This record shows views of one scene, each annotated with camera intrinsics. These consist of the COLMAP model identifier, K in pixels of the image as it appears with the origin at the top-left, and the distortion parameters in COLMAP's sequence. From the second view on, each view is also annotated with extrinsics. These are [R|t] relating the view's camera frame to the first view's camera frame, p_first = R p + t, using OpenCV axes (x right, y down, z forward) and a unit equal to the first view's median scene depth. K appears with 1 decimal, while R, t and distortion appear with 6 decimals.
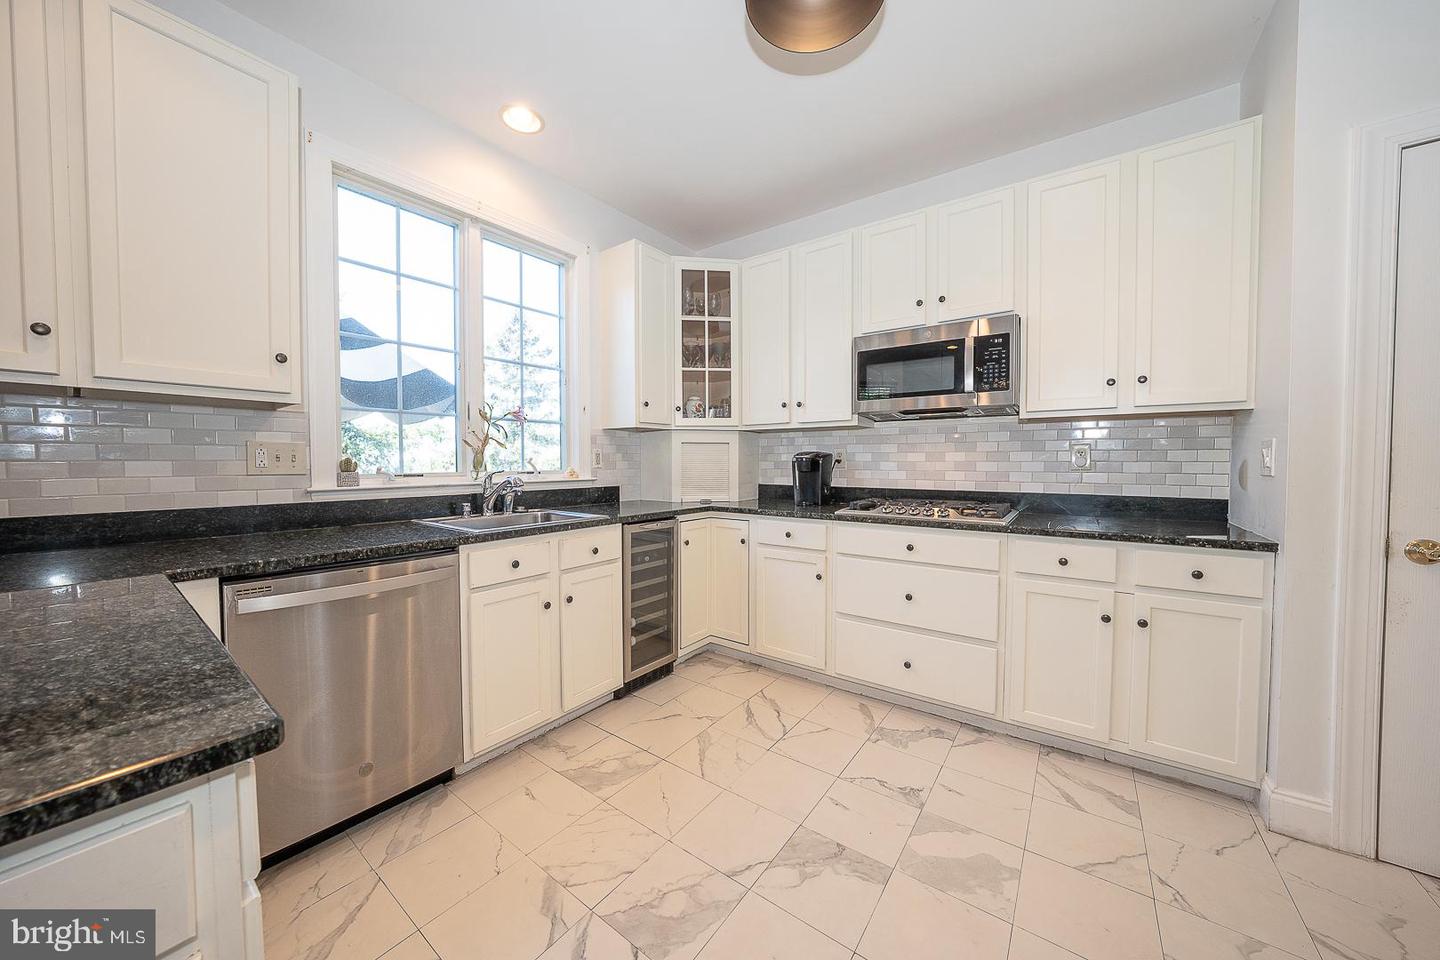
lens RADIAL K [[493.9, 0, 724.3], [0, 493.9, 474.4], [0, 0, 1]] dist [-0.025828, 0.006166]
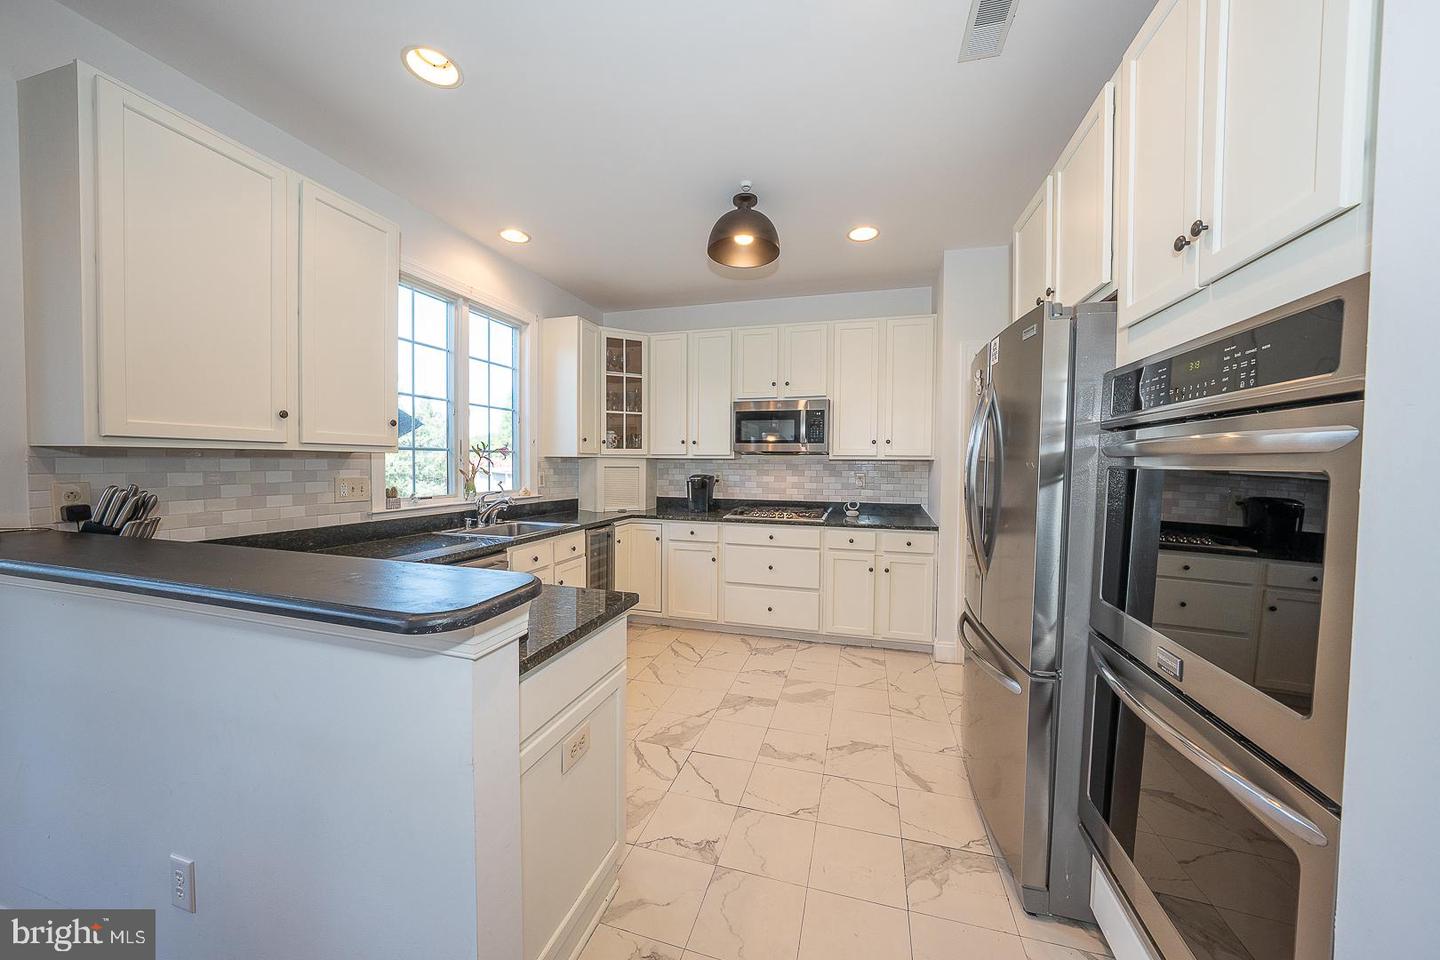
lens RADIAL K [[493.9, 0, 724.3], [0, 493.9, 474.4], [0, 0, 1]] dist [-0.025828, 0.006166]
pose [[0.937683, 0.000973, 0.347490, -0.314233], [-0.000014, 0.999996, -0.002763, -0.052182], [-0.347492, 0.002586, 0.937680, -0.451586]]
